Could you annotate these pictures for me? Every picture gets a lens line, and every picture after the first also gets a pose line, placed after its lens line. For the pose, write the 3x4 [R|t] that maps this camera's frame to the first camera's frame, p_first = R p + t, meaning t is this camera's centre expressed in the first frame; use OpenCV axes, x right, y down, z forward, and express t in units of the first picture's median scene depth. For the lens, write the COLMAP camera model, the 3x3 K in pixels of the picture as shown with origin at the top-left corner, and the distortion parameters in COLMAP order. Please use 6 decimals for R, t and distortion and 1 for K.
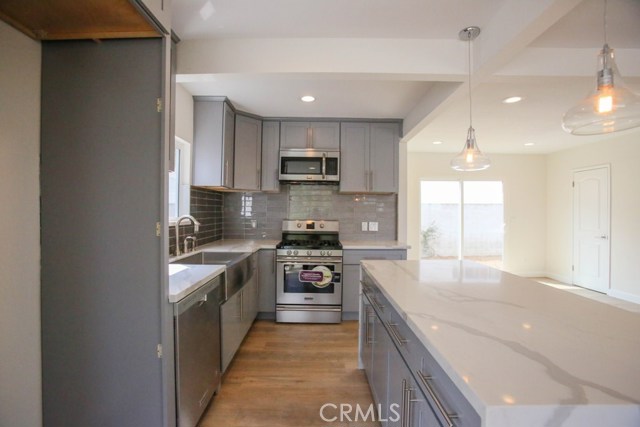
lens RADIAL K [[292.8, 0, 320.1], [0, 292.8, 214.7], [0, 0, 1]] dist [-0.065051, 0.022182]
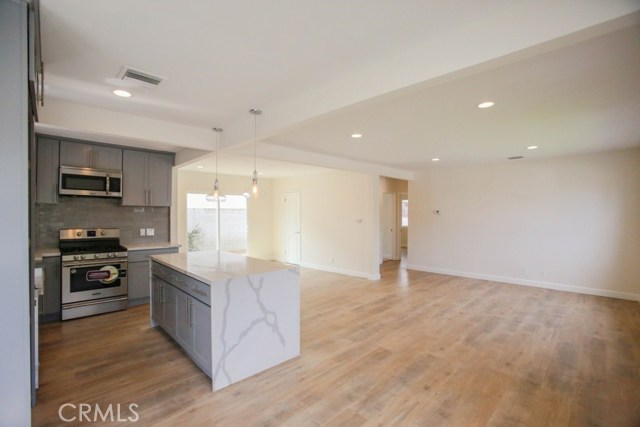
lens RADIAL K [[292.8, 0, 315.8], [0, 292.8, 215.7], [0, 0, 1]] dist [-0.065051, 0.022182]
pose [[0.724839, -0.008384, 0.688867, -0.171305], [0.006219, 0.999965, 0.005626, -0.035745], [-0.688890, 0.000206, 0.724866, -0.443872]]
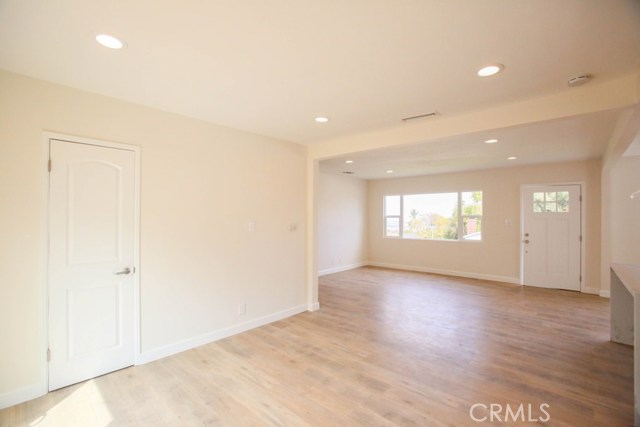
lens RADIAL K [[292.8, 0, 315.1], [0, 292.8, 215.3], [0, 0, 1]] dist [-0.065051, 0.022182]
pose [[-0.723038, 0.000600, 0.690808, 0.406530], [-0.001510, 0.999996, -0.002449, -0.036268], [-0.690806, -0.002814, -0.723034, 1.434251]]
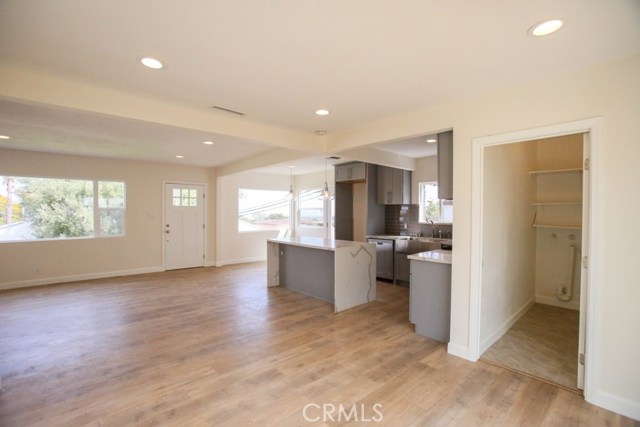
lens RADIAL K [[292.8, 0, 318.3], [0, 292.8, 217.0], [0, 0, 1]] dist [-0.065051, 0.022182]
pose [[-0.756876, 0.007260, -0.653518, 1.099021], [-0.008746, 0.999736, 0.021235, -0.035110], [0.653499, 0.021788, -0.756613, 1.436651]]
